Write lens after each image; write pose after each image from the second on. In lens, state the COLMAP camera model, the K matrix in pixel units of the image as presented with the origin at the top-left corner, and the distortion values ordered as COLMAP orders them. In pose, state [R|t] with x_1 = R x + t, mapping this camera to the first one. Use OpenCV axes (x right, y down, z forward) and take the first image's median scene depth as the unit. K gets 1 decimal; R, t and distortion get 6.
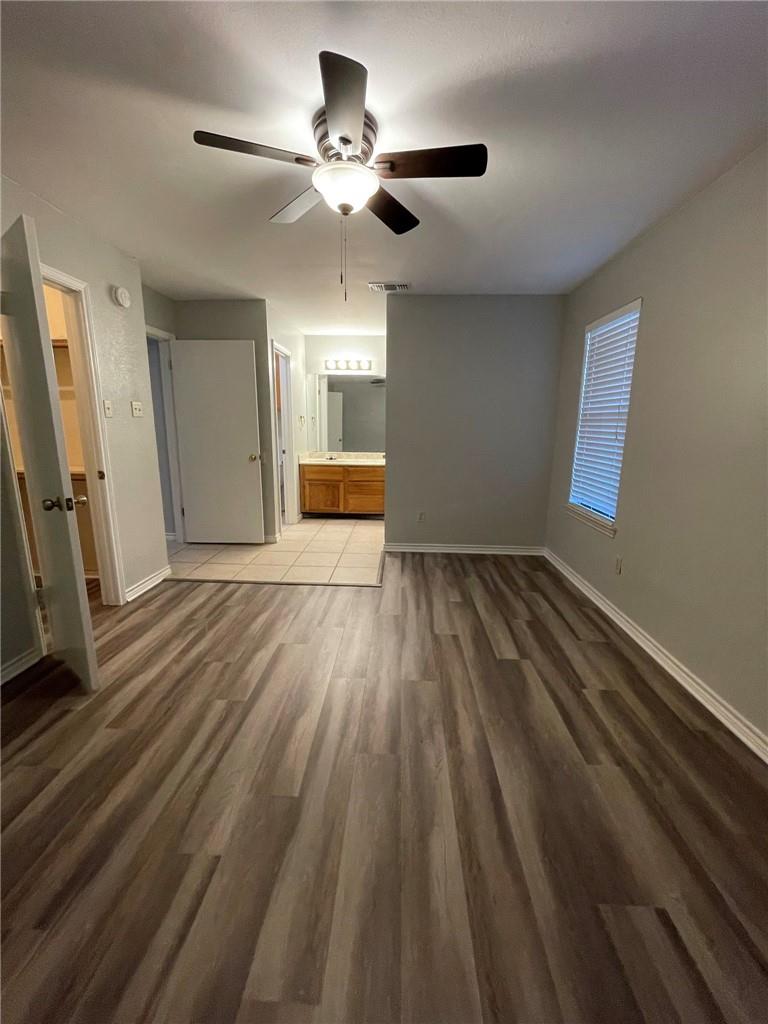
lens RADIAL K [[412.6, 0, 381.1], [0, 412.6, 506.4], [0, 0, 1]] dist [-0.000493, 0.000127]
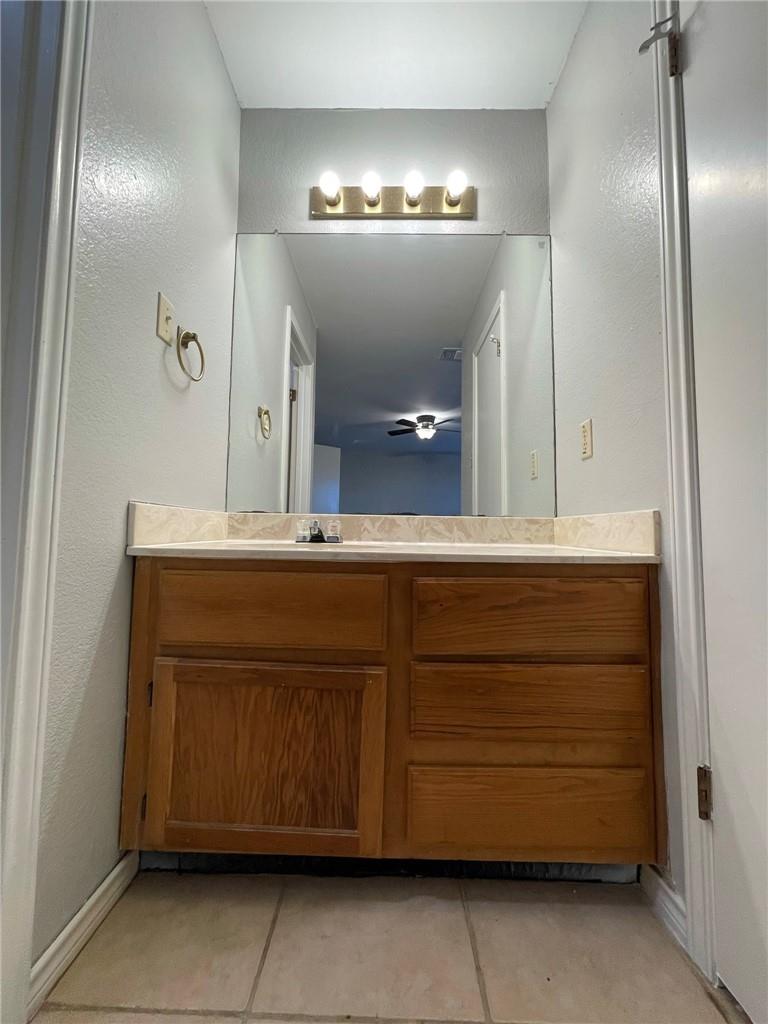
lens RADIAL K [[412.6, 0, 382.0], [0, 412.6, 508.5], [0, 0, 1]] dist [-0.000493, 0.000127]
pose [[0.999368, 0.009193, 0.034325, -0.097981], [0.000141, 0.964925, -0.262524, -0.074639], [-0.035534, 0.262363, 0.964315, 0.809393]]
